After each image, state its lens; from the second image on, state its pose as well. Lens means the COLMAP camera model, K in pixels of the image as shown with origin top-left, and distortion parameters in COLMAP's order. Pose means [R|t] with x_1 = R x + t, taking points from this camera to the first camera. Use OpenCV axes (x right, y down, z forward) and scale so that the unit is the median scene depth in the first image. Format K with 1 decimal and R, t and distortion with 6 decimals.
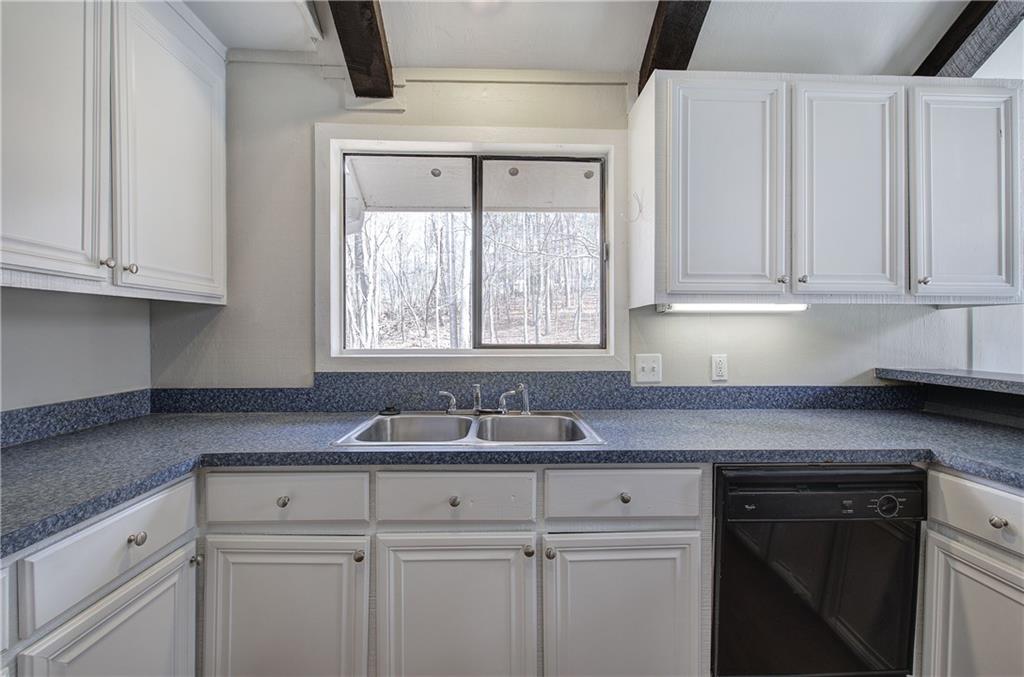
lens RADIAL K [[431.2, 0, 511.5], [0, 431.2, 335.8], [0, 0, 1]] dist [-0.001175, -0.000562]
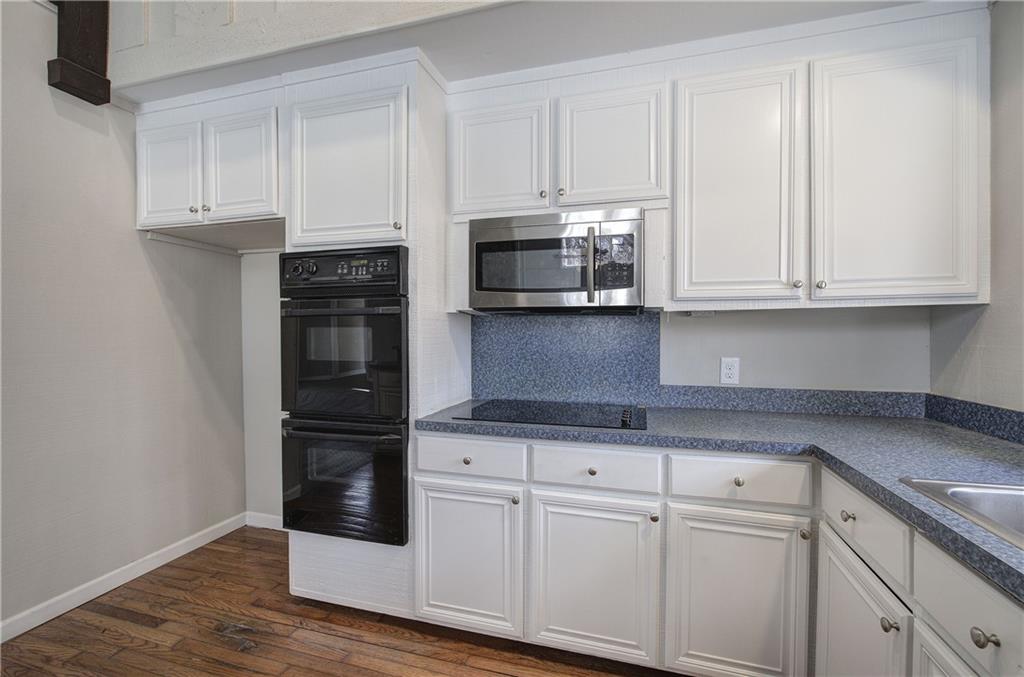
lens RADIAL K [[431.2, 0, 513.7], [0, 431.2, 338.2], [0, 0, 1]] dist [-0.001175, -0.000562]
pose [[-0.310683, 0.006327, -0.950492, 0.527945], [-0.005151, 0.999952, 0.008340, -0.010169], [0.950500, 0.007487, -0.310636, 0.528162]]
